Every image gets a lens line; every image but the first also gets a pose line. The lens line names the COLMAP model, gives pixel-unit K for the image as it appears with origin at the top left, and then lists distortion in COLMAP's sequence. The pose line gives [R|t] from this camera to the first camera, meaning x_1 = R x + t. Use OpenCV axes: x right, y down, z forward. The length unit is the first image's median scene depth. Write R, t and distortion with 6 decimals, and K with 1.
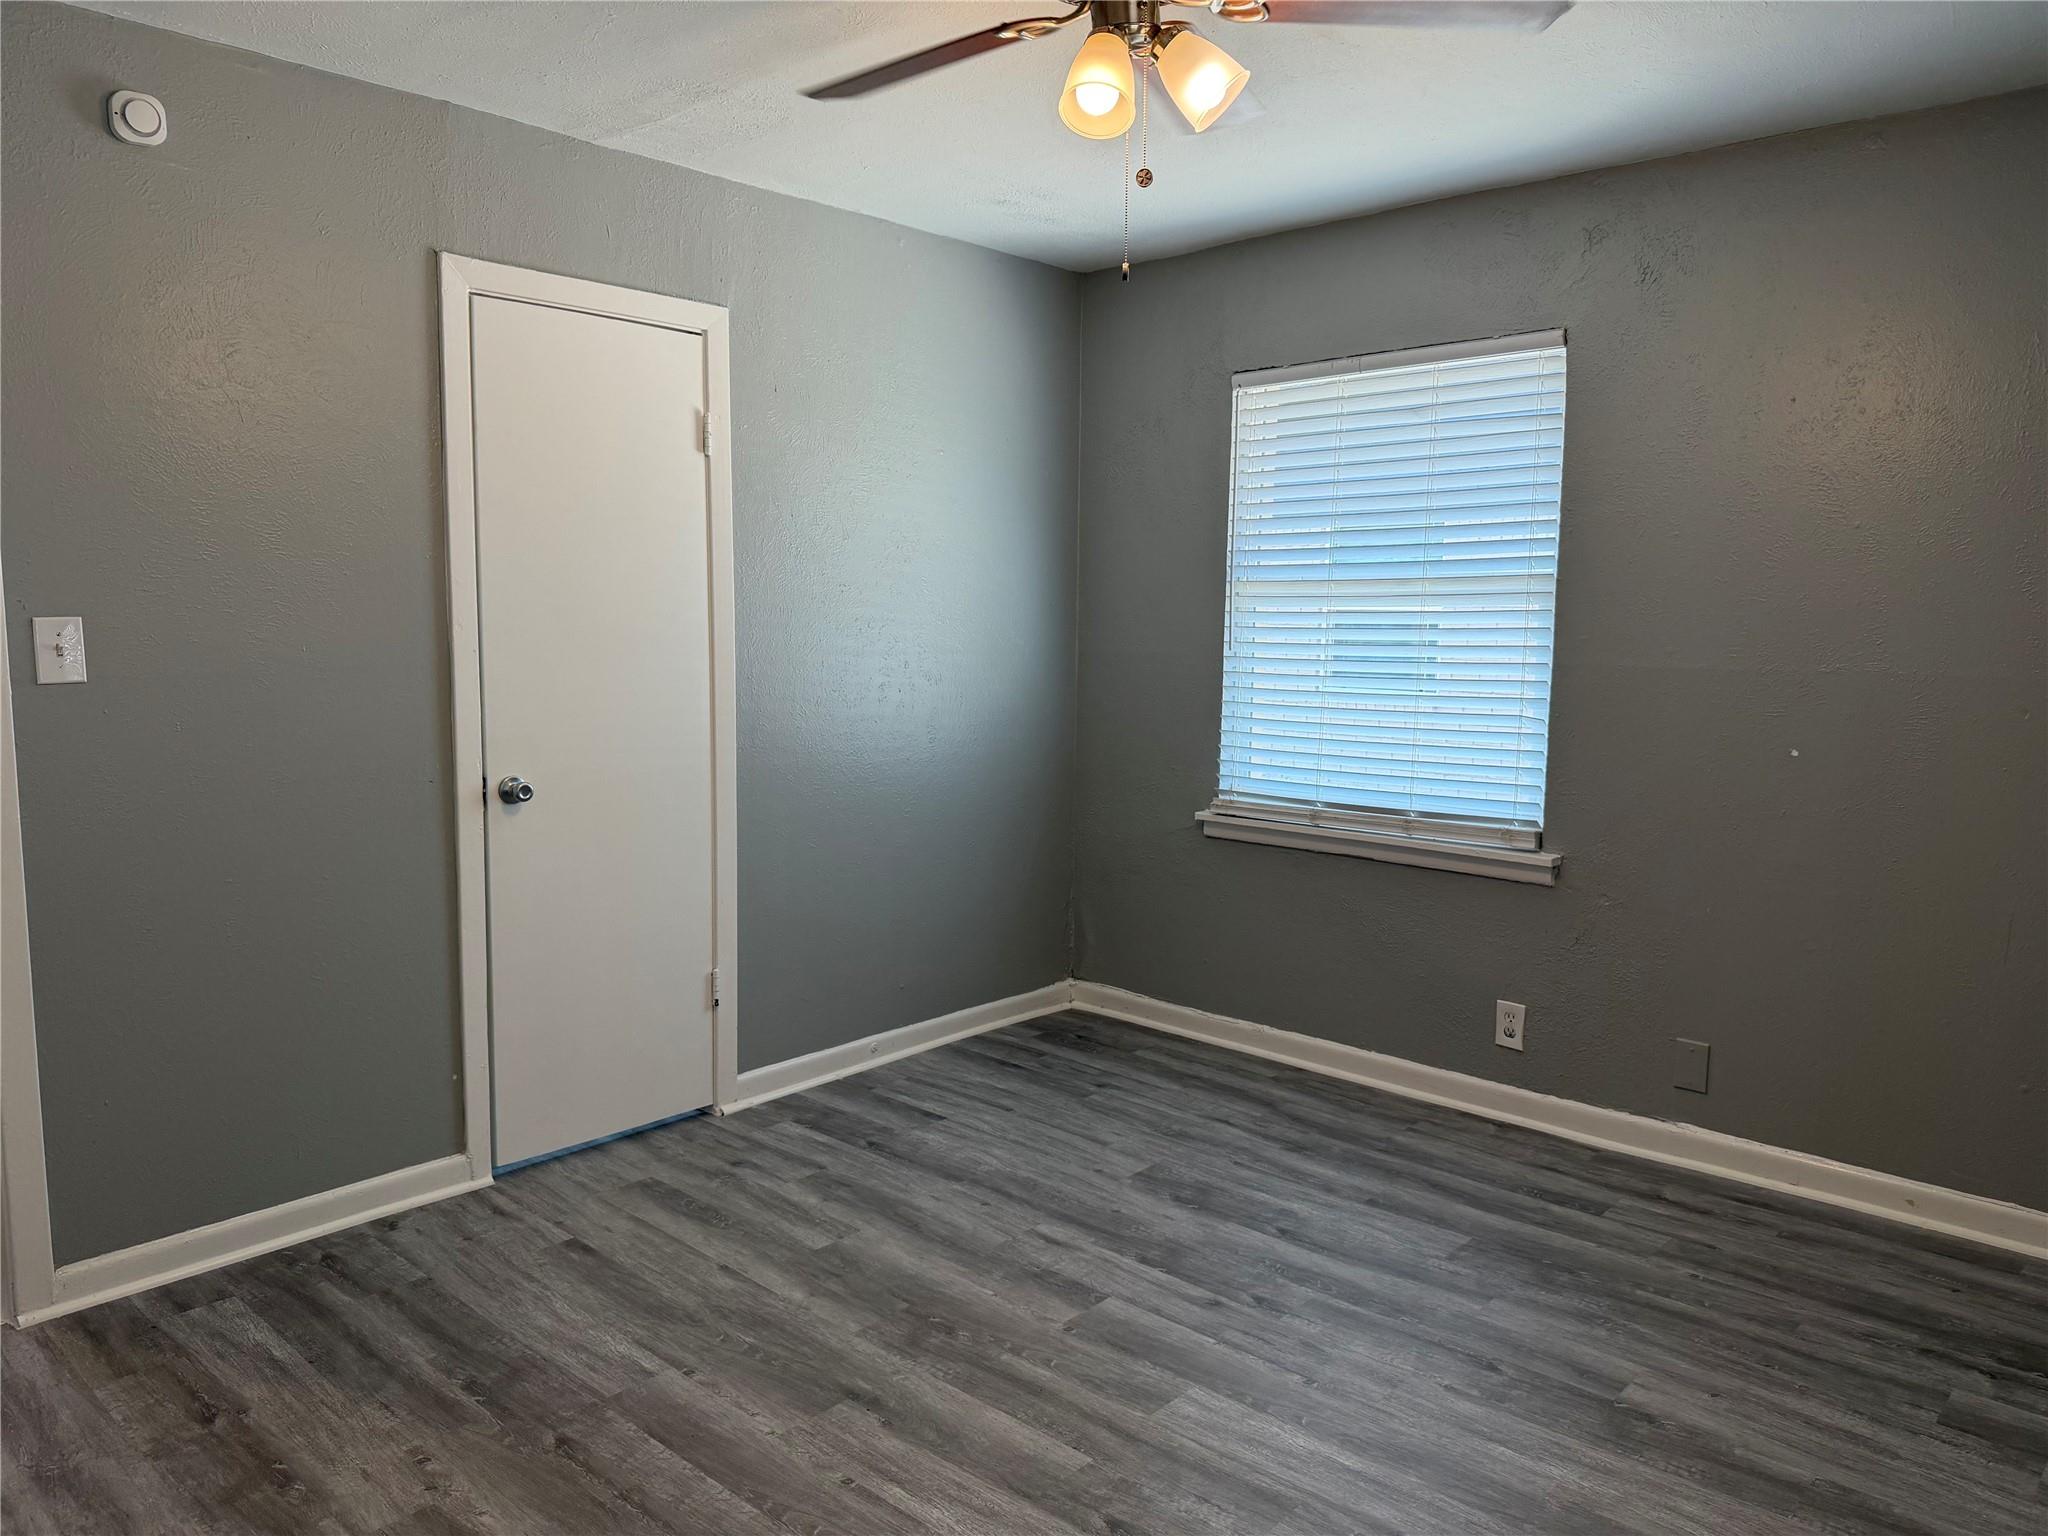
lens RADIAL K [[1472.7, 0, 1041.3], [0, 1472.7, 767.6], [0, 0, 1]] dist [0.060118, -0.044653]
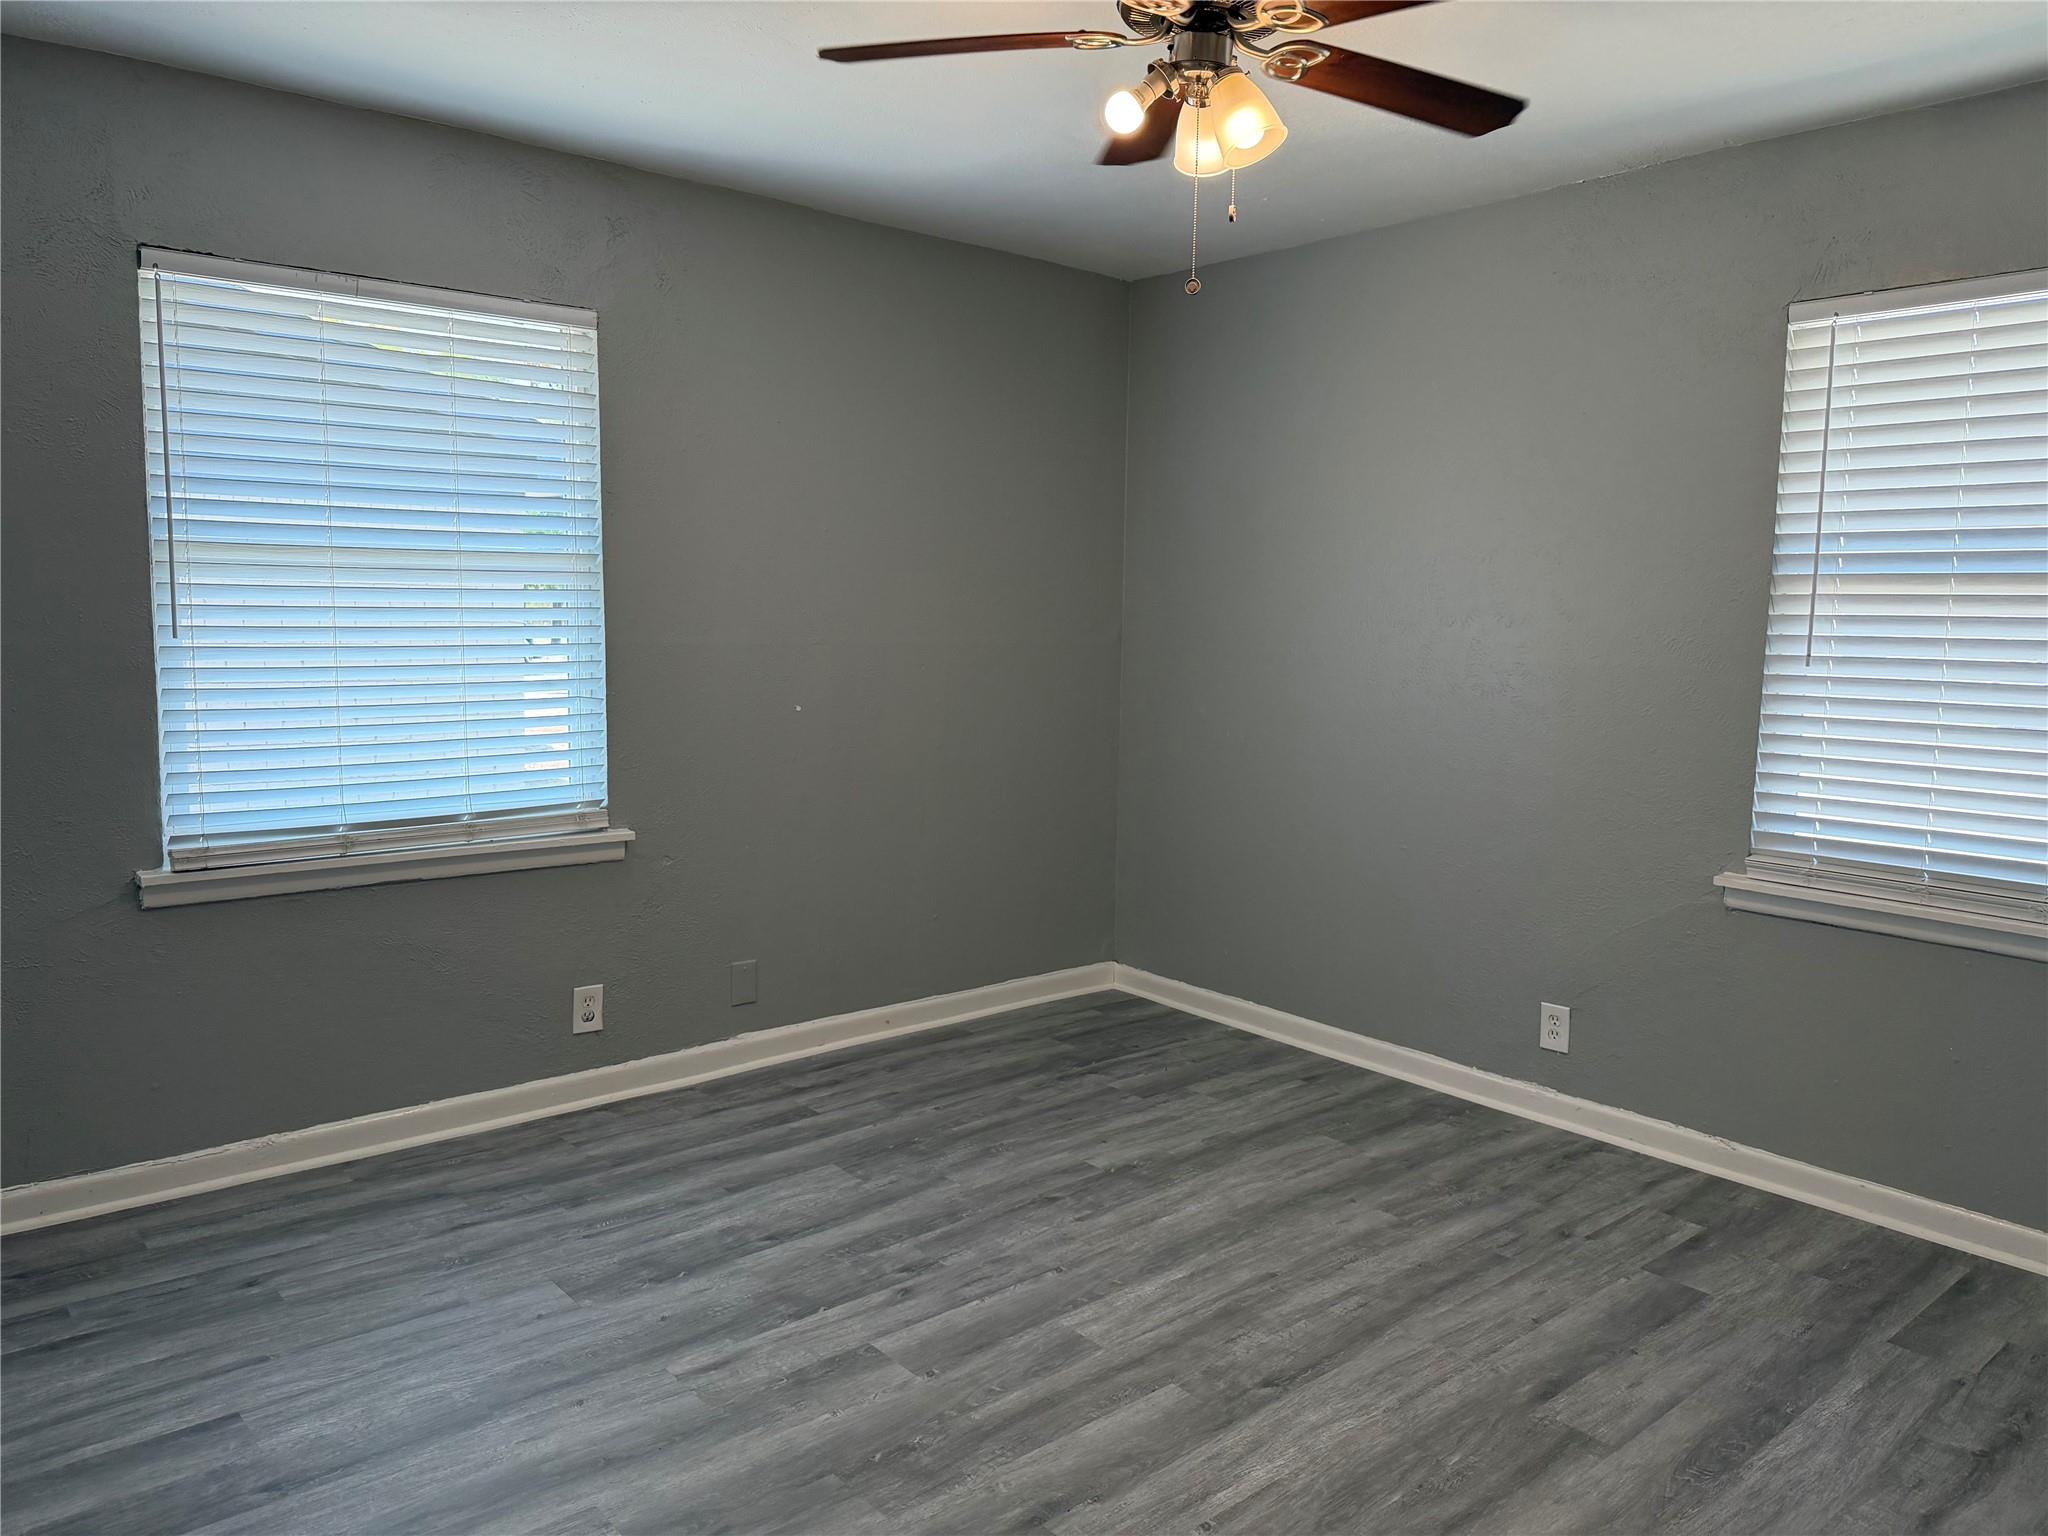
lens RADIAL K [[1472.7, 0, 1037.4], [0, 1472.7, 759.4], [0, 0, 1]] dist [0.060118, -0.044653]
pose [[0.111274, -0.111600, 0.987504, -0.696200], [0.095504, 0.990276, 0.101151, -0.071727], [-0.989190, 0.083055, 0.120850, 0.652216]]
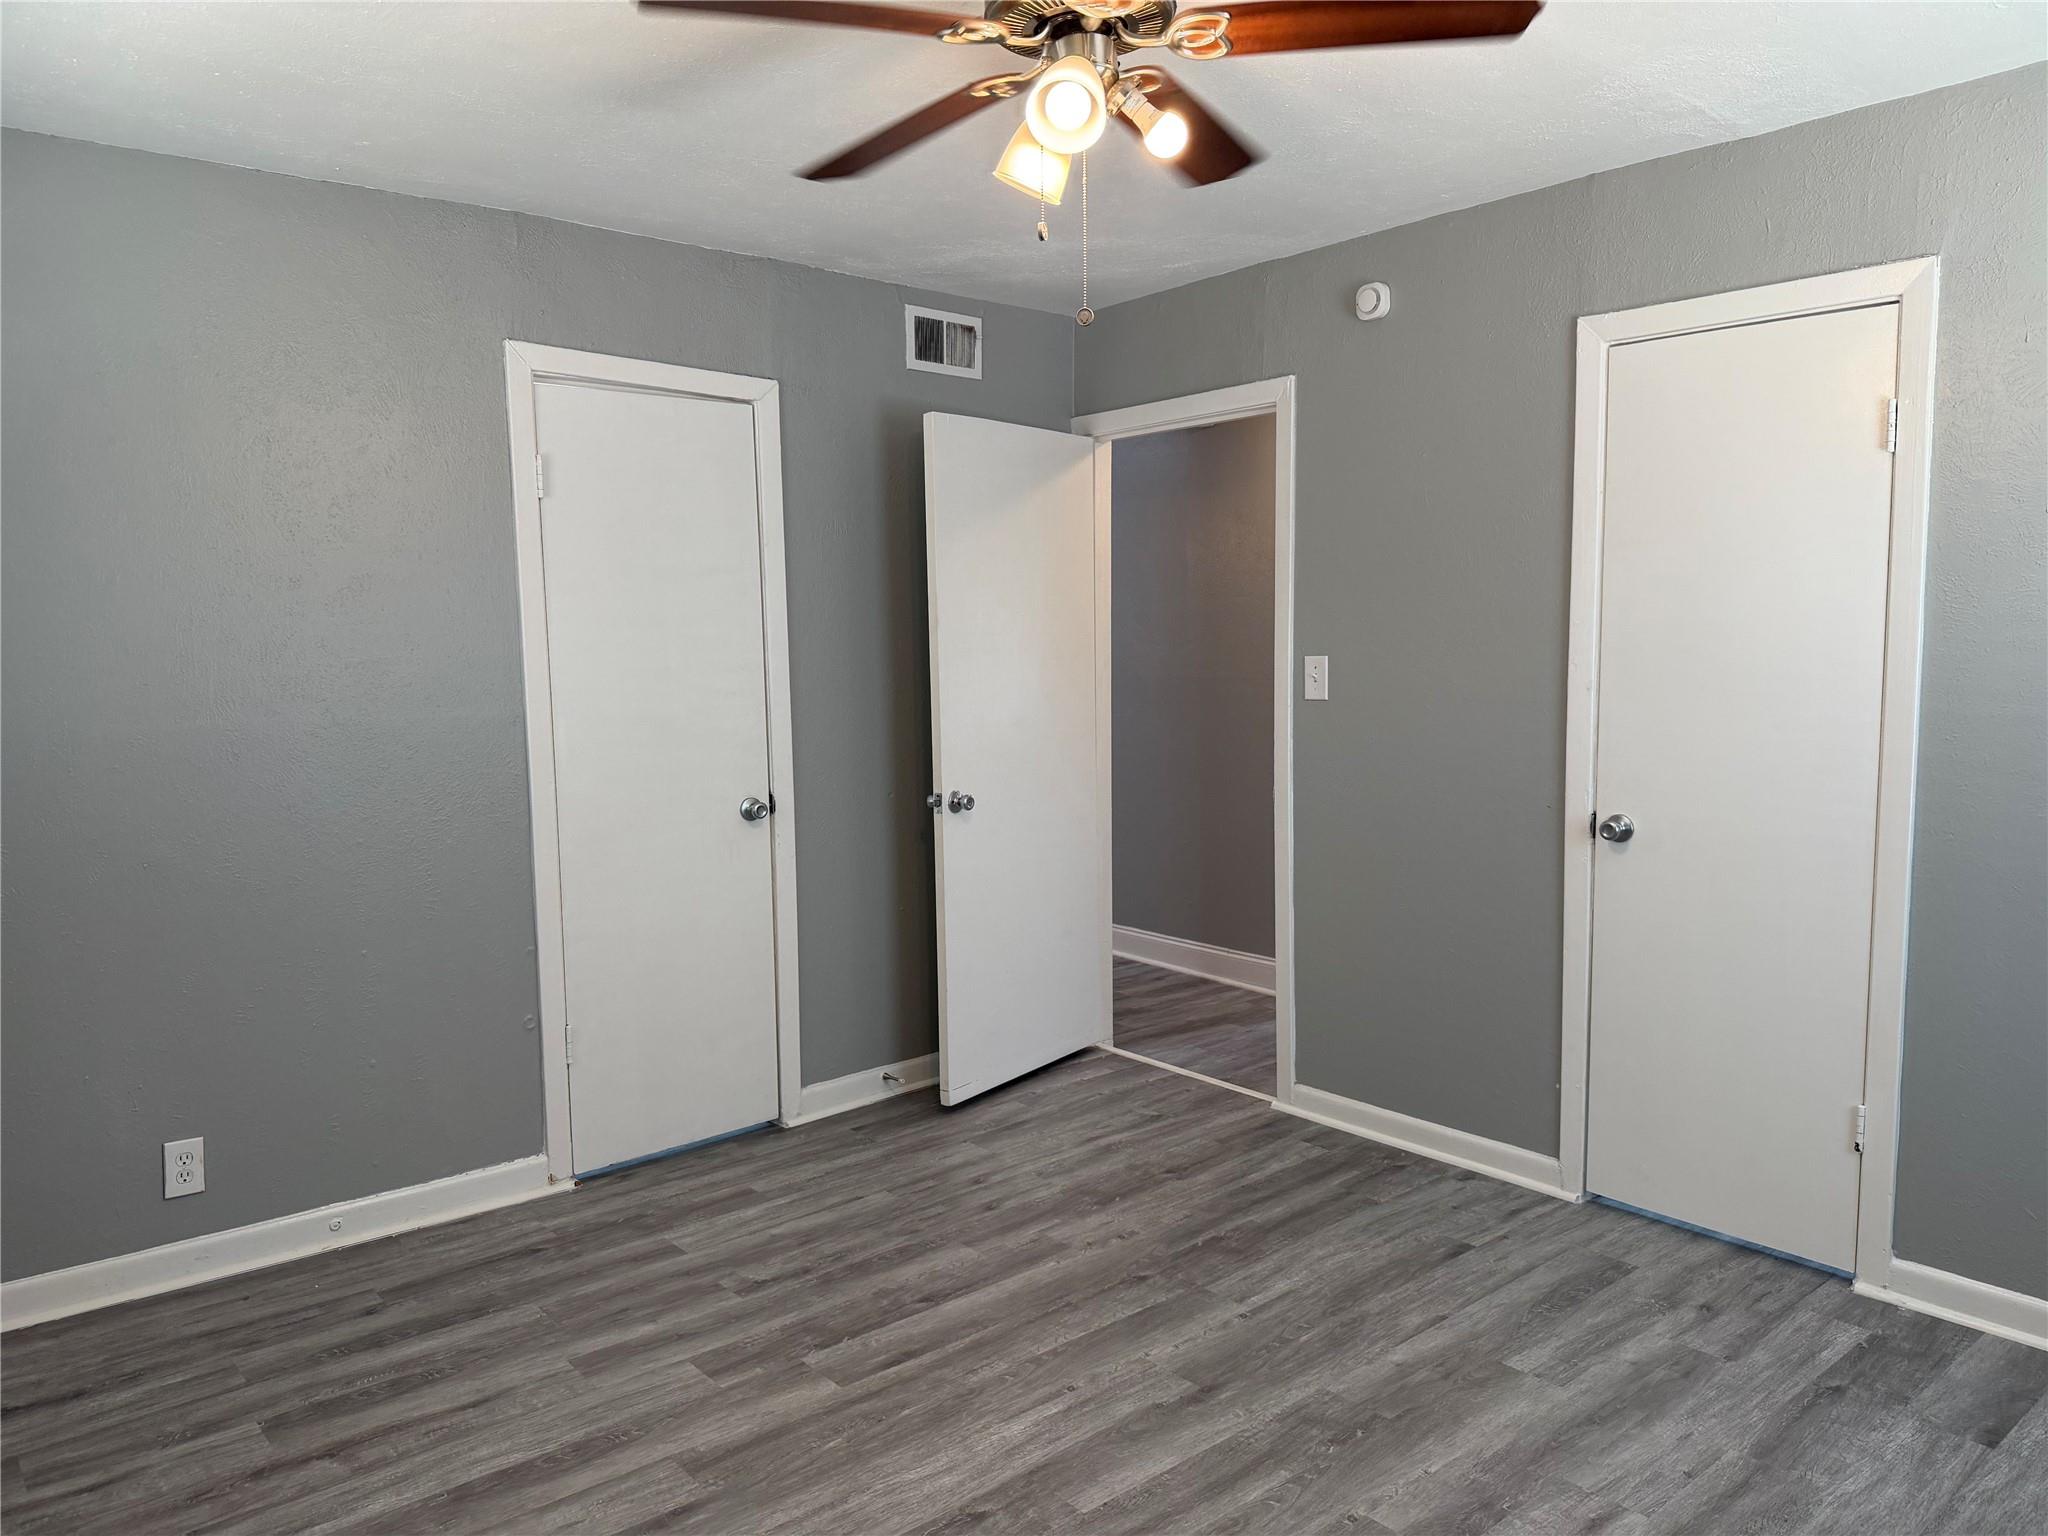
lens RADIAL K [[1472.7, 0, 1032.2], [0, 1472.7, 768.8], [0, 0, 1]] dist [0.060118, -0.044653]
pose [[-0.118480, 0.086762, -0.989159, 0.684752], [-0.104495, 0.989554, 0.099313, -0.083773], [0.987443, 0.115129, -0.108176, 0.713385]]
